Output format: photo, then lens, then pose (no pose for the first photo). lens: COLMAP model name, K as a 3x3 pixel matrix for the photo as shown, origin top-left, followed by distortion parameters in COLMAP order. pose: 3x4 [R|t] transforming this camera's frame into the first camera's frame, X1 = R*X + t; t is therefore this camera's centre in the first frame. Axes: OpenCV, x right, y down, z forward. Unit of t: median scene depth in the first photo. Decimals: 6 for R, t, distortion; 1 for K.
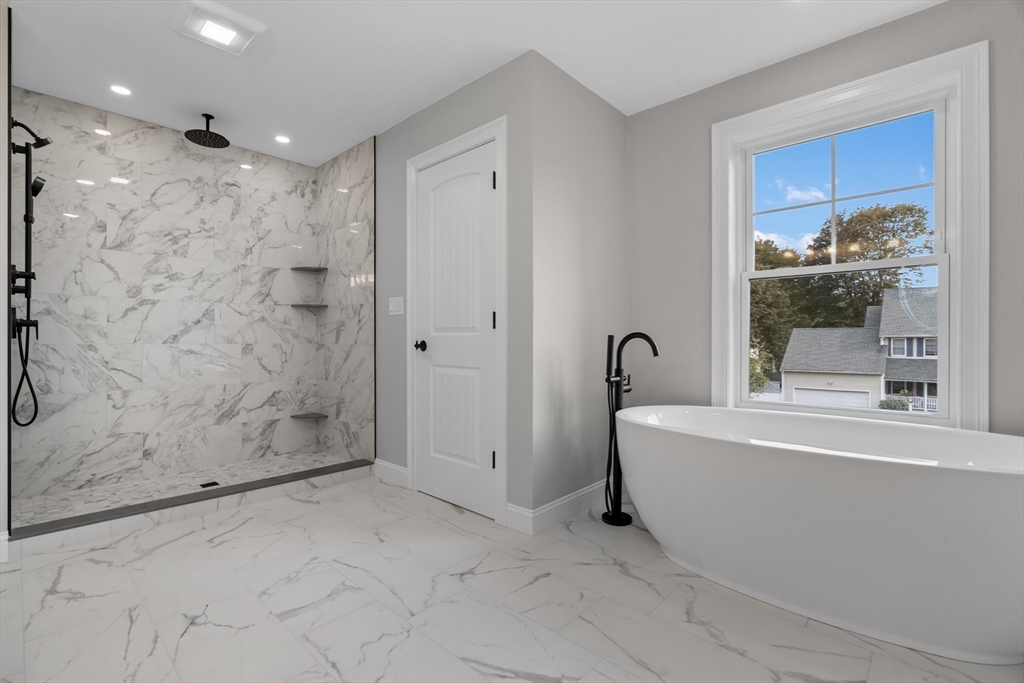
lens RADIAL K [[467.1, 0, 511.0], [0, 467.1, 340.2], [0, 0, 1]] dist [0.001395, 0.000588]
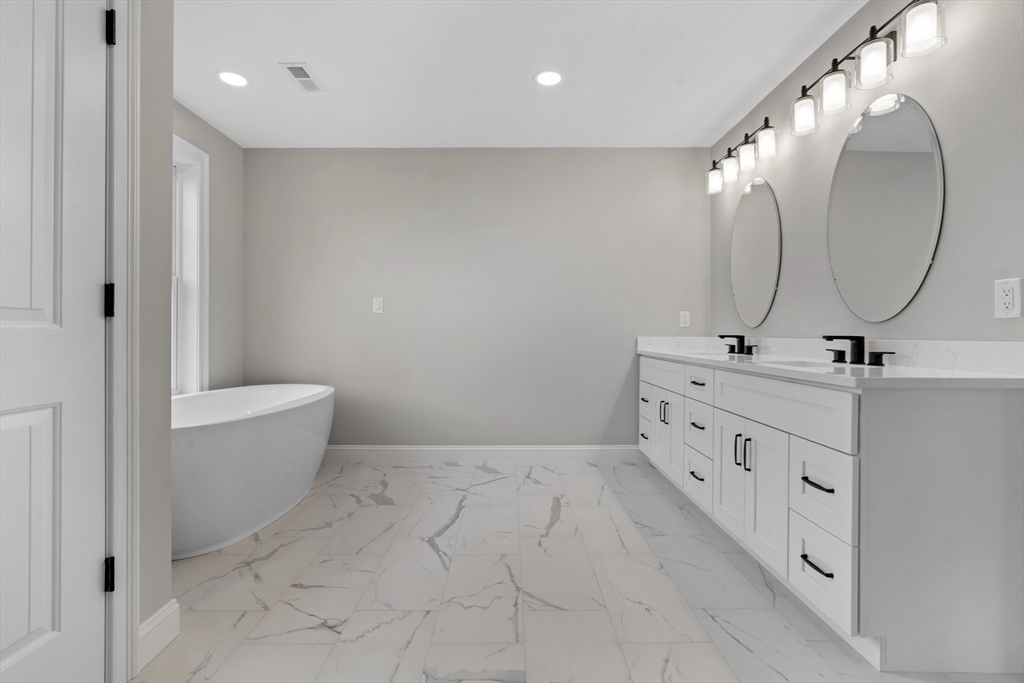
lens RADIAL K [[467.1, 0, 507.8], [0, 467.1, 334.2], [0, 0, 1]] dist [0.001395, 0.000588]
pose [[-0.680007, -0.002476, 0.733202, -0.908167], [-0.004462, 0.999990, -0.000761, -0.007697], [-0.733192, -0.003789, -0.680011, 1.334241]]
